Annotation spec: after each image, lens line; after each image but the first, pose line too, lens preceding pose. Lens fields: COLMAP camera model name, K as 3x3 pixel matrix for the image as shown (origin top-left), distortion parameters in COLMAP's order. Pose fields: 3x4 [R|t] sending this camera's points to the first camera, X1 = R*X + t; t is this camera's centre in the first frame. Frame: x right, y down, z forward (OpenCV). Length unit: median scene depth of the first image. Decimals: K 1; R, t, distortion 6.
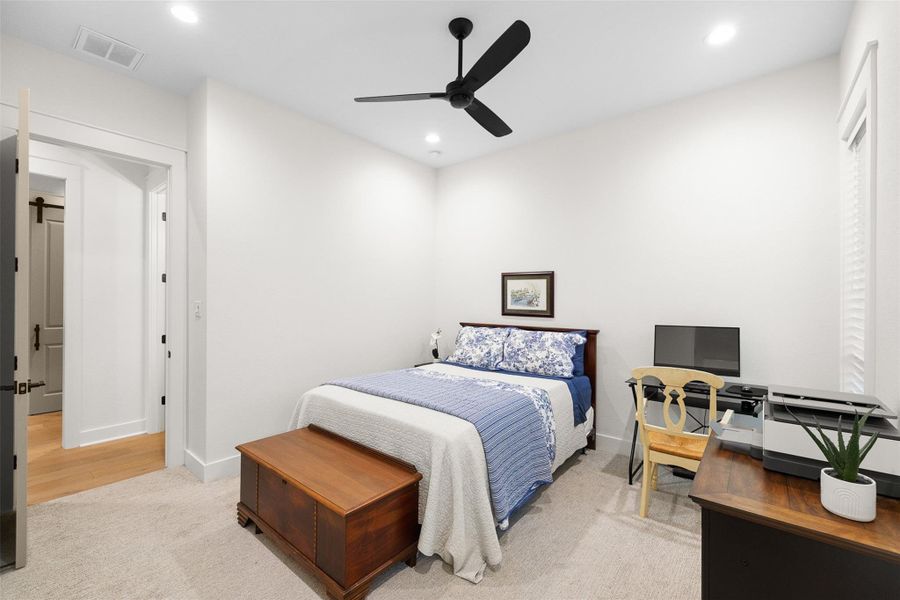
lens RADIAL K [[377.5, 0, 451.0], [0, 377.5, 297.5], [0, 0, 1]] dist [0.004608, 0.000398]
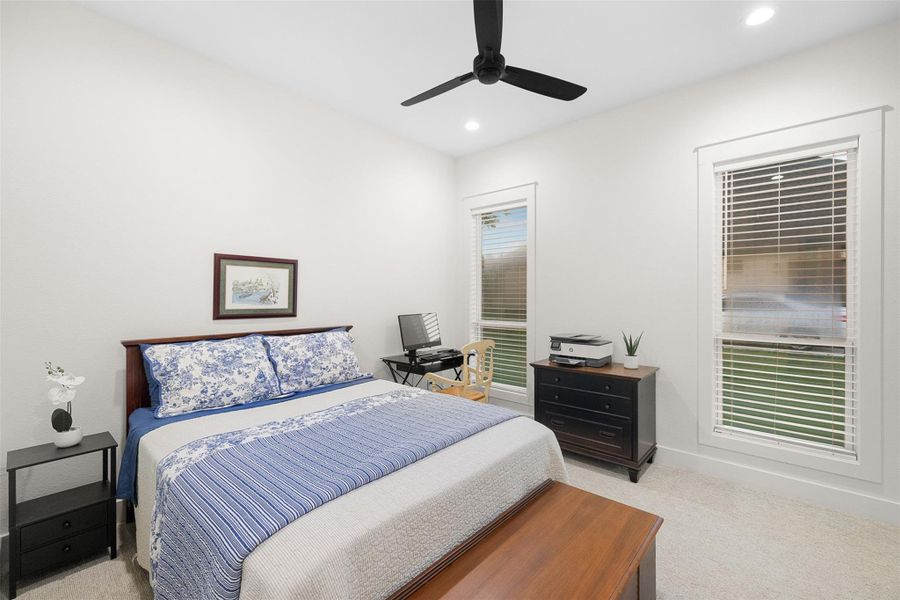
lens RADIAL K [[377.5, 0, 448.3], [0, 377.5, 296.6], [0, 0, 1]] dist [0.004608, 0.000398]
pose [[0.039269, -0.007035, 0.999204, -0.528851], [-0.004429, 0.999964, 0.007214, 0.002164], [-0.999219, -0.004709, 0.039237, 0.634134]]
